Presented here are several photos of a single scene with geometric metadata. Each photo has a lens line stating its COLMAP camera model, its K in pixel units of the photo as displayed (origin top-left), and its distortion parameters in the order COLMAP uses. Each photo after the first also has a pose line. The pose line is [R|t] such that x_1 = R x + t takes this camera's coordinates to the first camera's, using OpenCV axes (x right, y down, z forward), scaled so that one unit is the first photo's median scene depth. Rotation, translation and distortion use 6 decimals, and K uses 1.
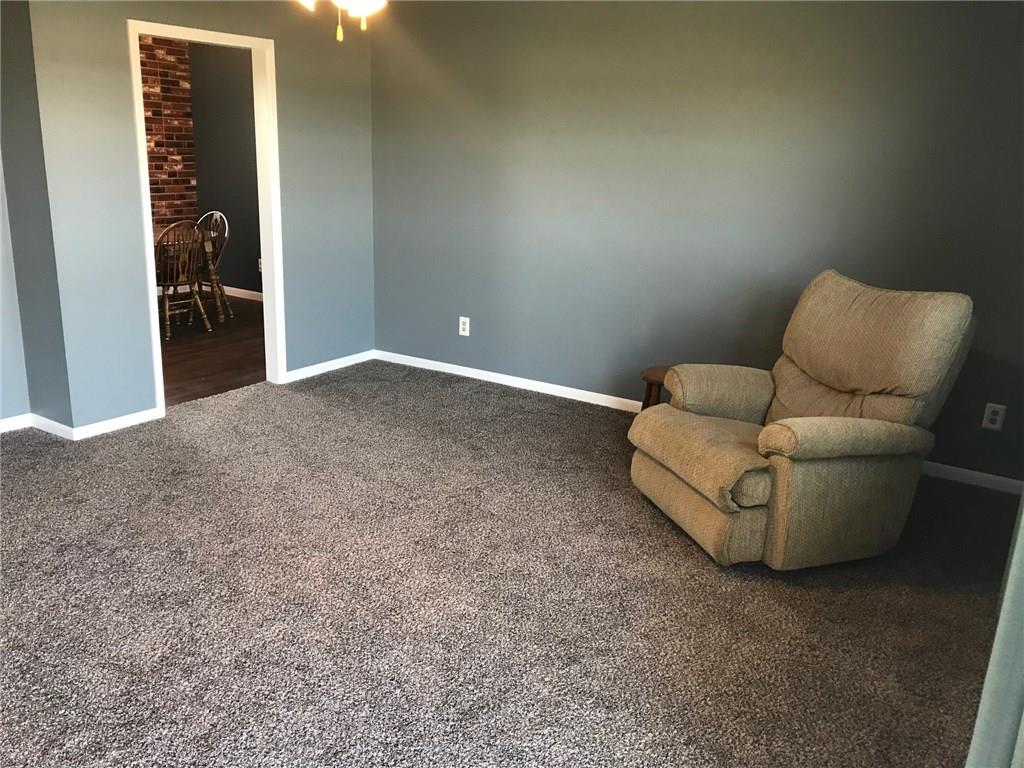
lens RADIAL K [[845.1, 0, 512.0], [0, 845.1, 384.0], [0, 0, 1]] dist [0.011972, 0.007359]
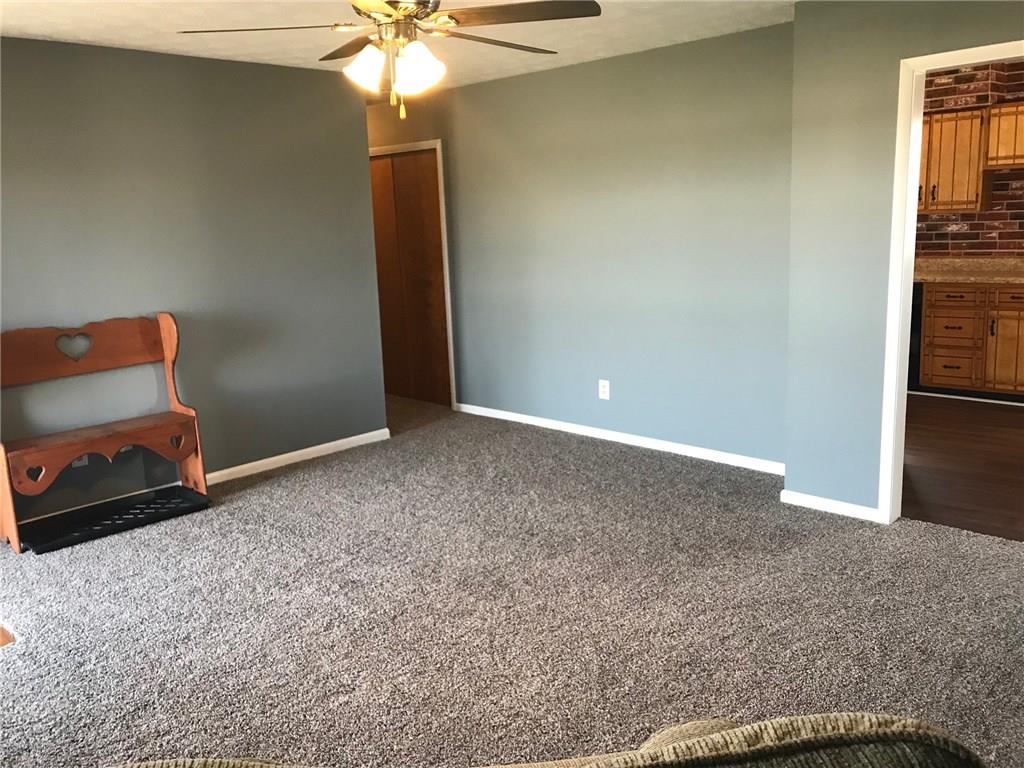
lens RADIAL K [[850.9, 0, 492.2], [0, 850.9, 384.6], [0, 0, 1]] dist [0.065360, -0.084101]
pose [[-0.191183, 0.171394, -0.966475, 0.502415], [-0.228760, 0.949742, 0.213679, -0.202207], [0.954525, 0.261943, -0.142366, 0.788726]]
